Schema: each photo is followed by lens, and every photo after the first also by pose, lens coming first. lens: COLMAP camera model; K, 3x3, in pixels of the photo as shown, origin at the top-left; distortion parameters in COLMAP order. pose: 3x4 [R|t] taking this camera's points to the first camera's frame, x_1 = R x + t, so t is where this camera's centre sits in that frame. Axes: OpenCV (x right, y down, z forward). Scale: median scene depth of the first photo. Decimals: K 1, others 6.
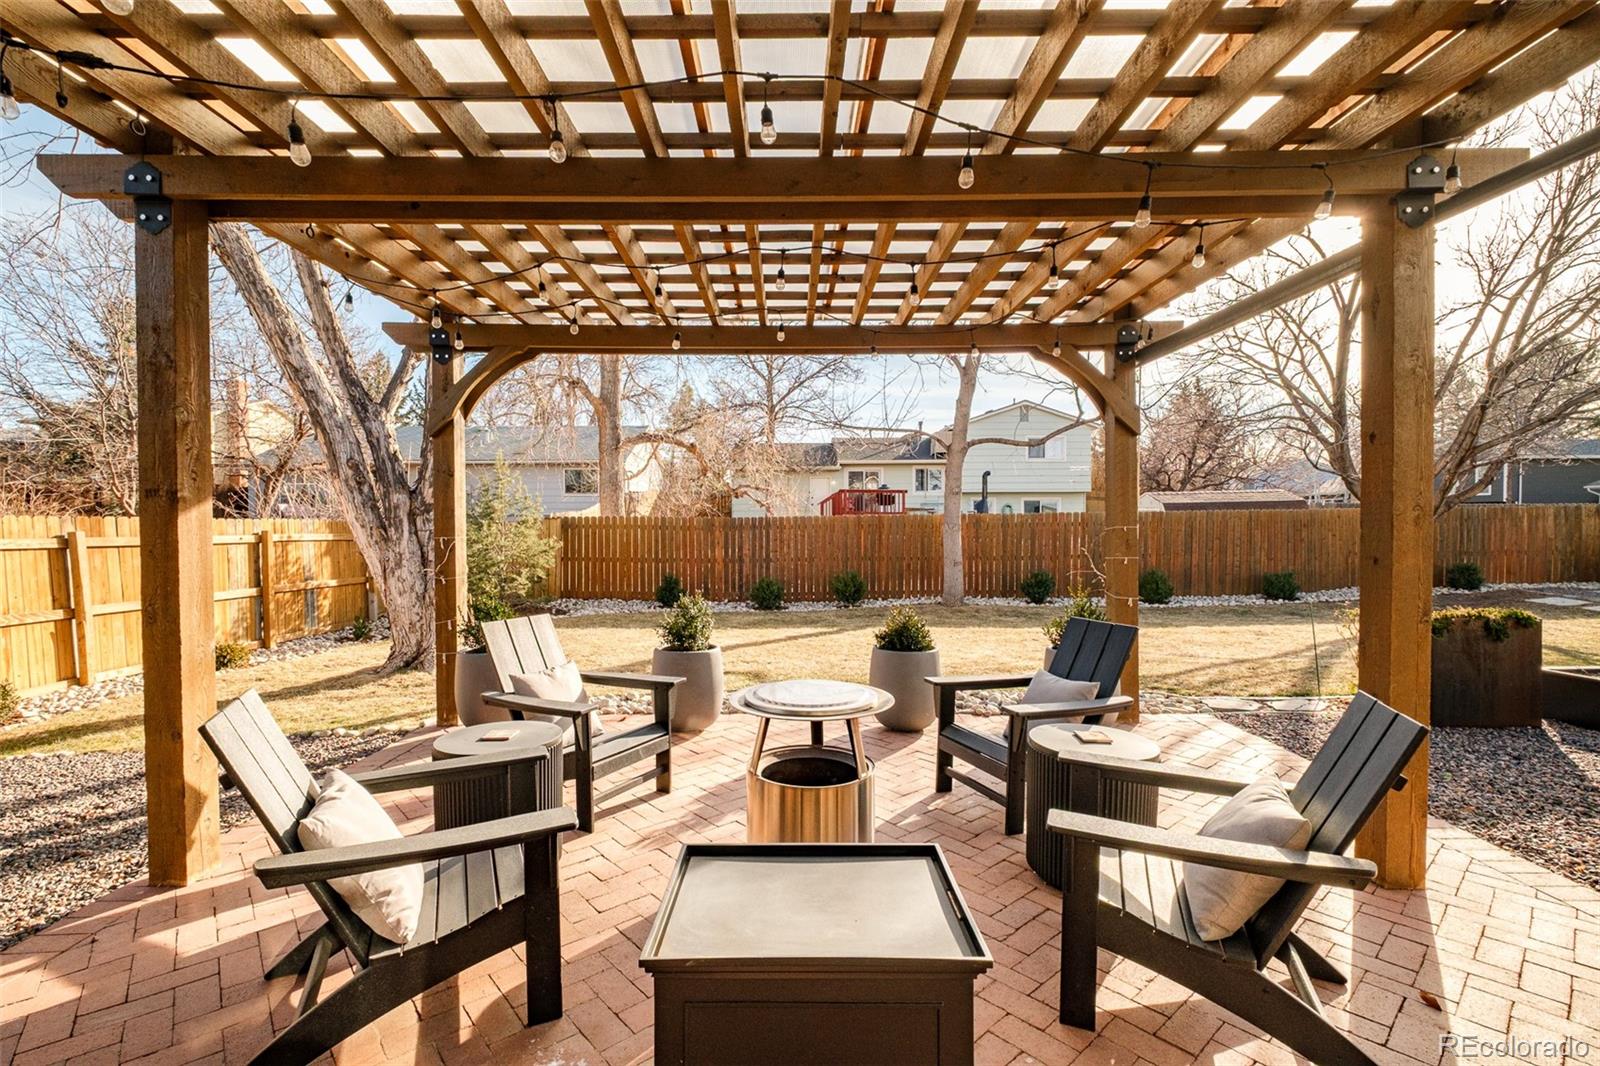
lens RADIAL K [[717.3, 0, 800.0], [0, 717.3, 533.0], [0, 0, 1]] dist [-0.012575, -0.000293]
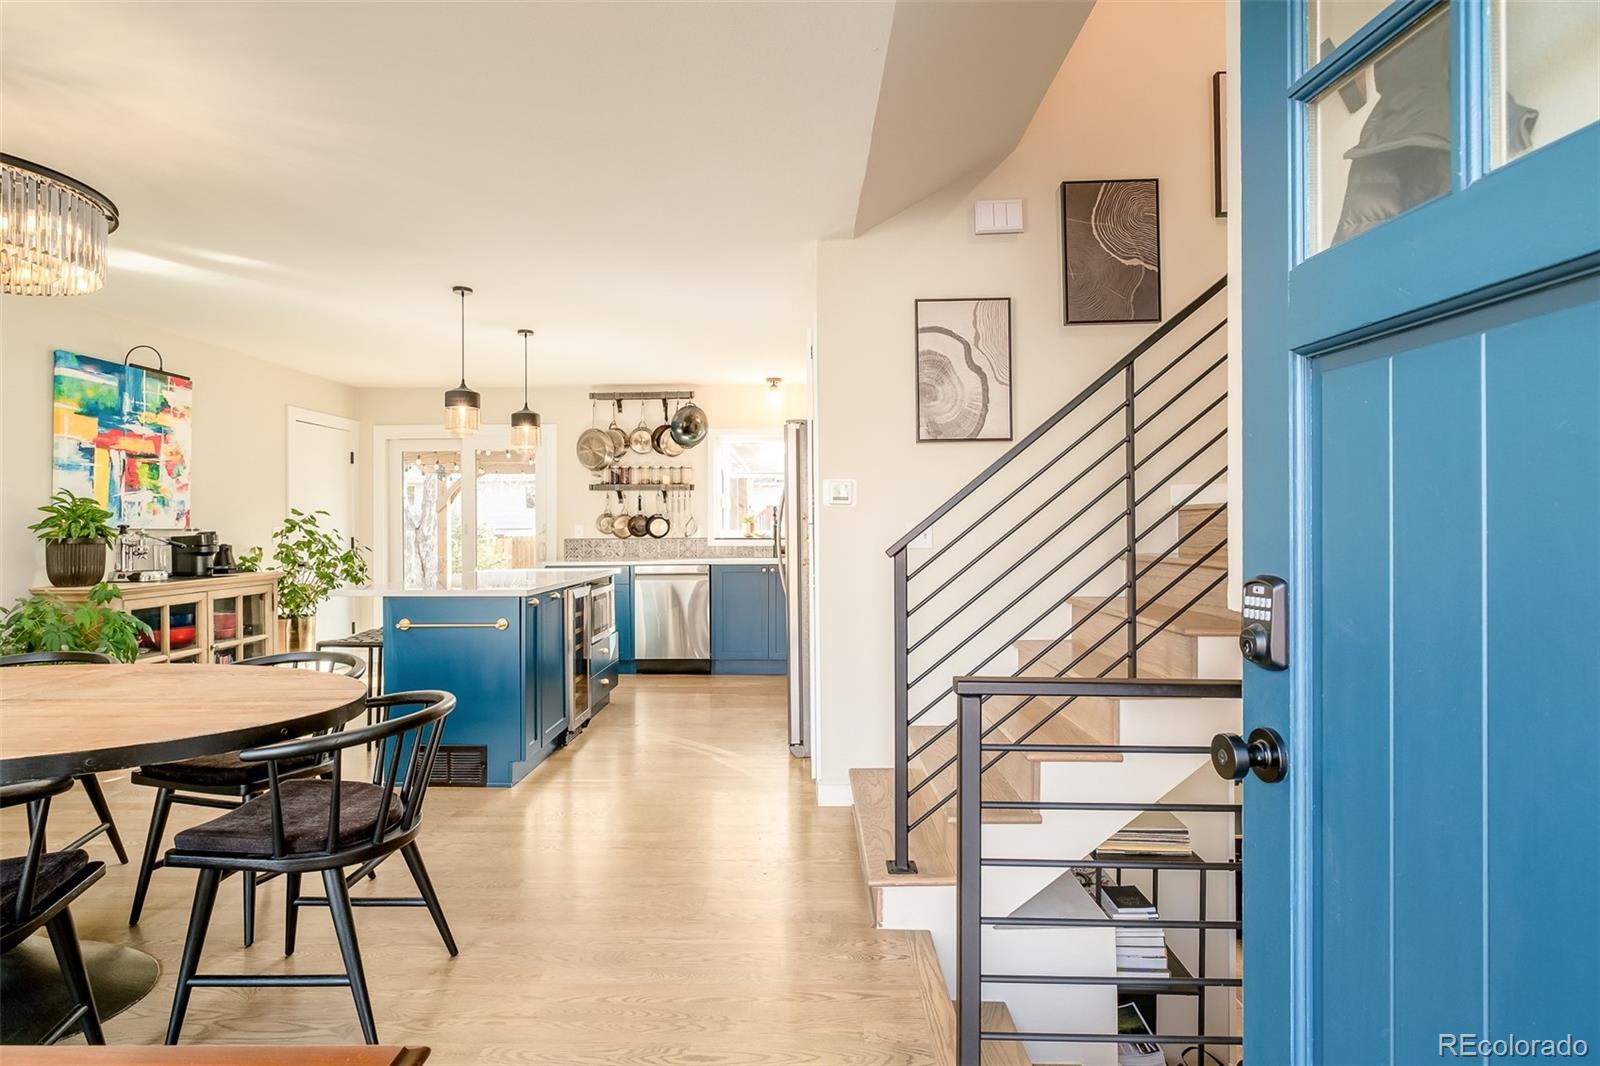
lens RADIAL K [[819.6, 0, 800.9], [0, 819.6, 521.0], [0, 0, 1]] dist [0.001011, 0.000226]
pose [[0.999953, -0.004579, -0.008541, 0.428317], [0.004392, 0.999753, -0.021789, -0.028809], [0.008638, 0.021750, 0.999726, -1.027066]]
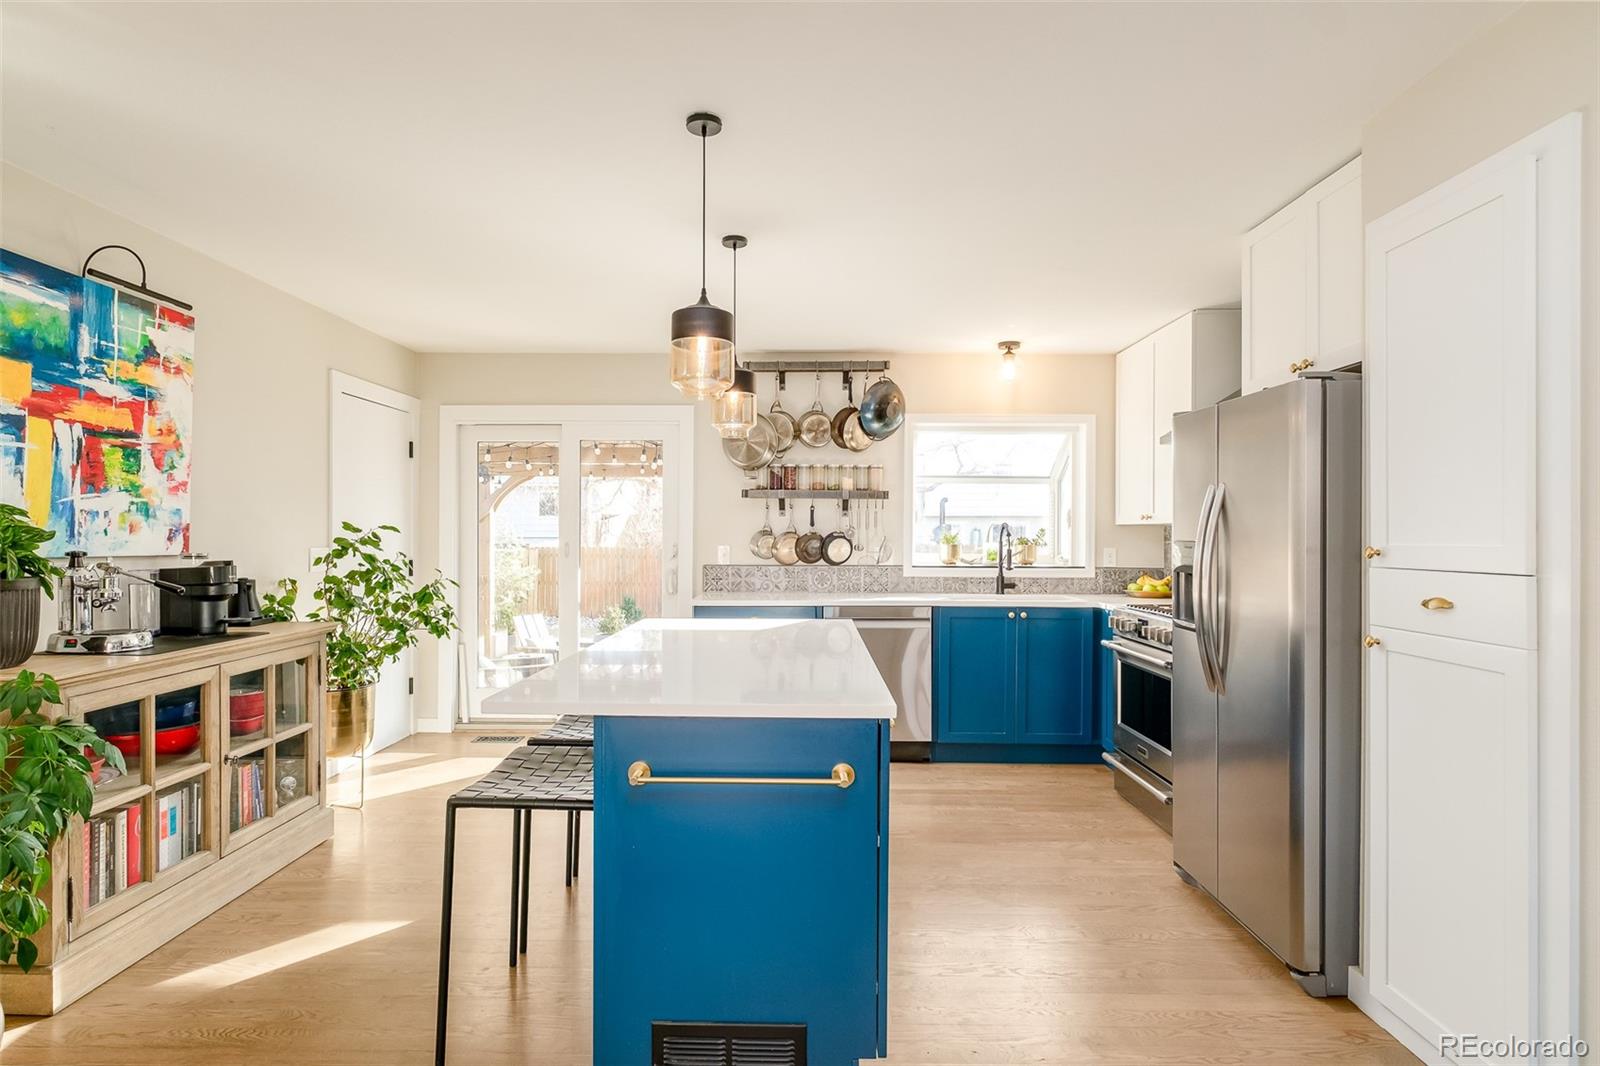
lens RADIAL K [[832.3, 0, 800.0], [0, 832.3, 533.0], [0, 0, 1]] dist [-0.000635, 0.000657]
pose [[0.999960, 0.004326, -0.007826, 0.228854], [-0.004471, 0.999817, -0.018577, -0.044172], [0.007745, 0.018611, 0.999797, -0.771622]]
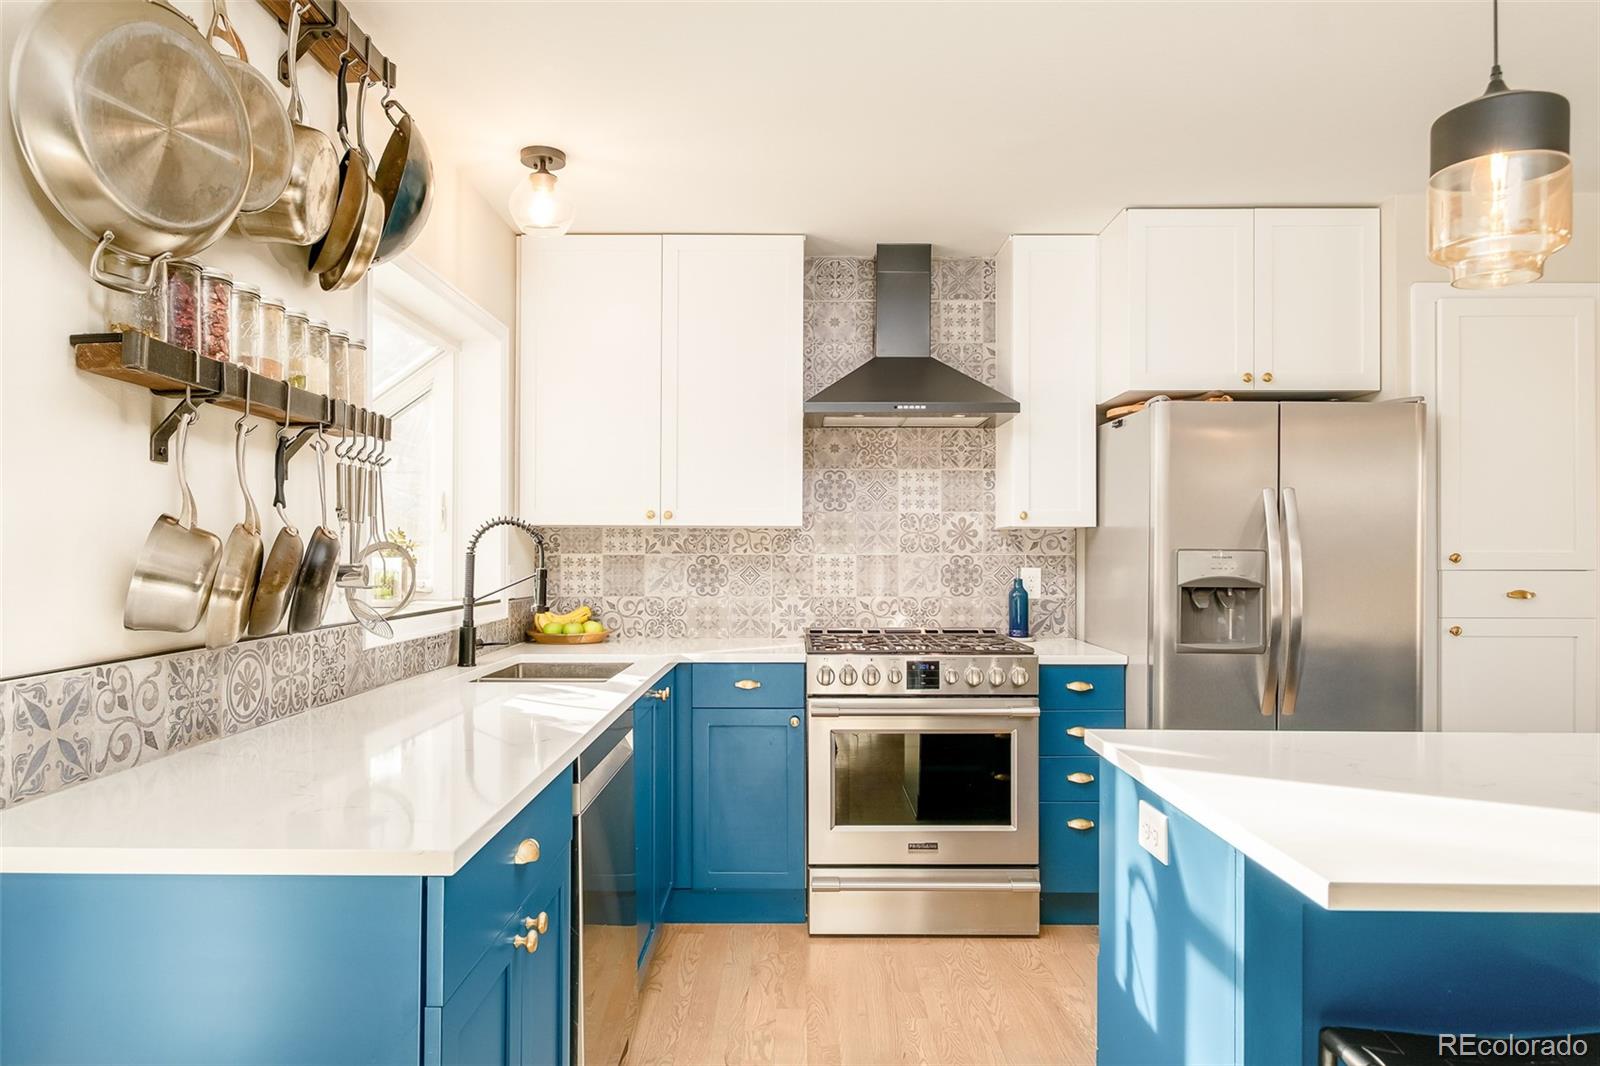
lens RADIAL K [[1029.9, 0, 800.0], [0, 1029.9, 533.0], [0, 0, 1]] dist [-0.000617, 0.000949]
pose [[0.002893, 0.018309, 0.999828, -0.015282], [0.013887, 0.999735, -0.018347, -0.050160], [-0.999899, 0.013937, 0.002638, -0.207153]]
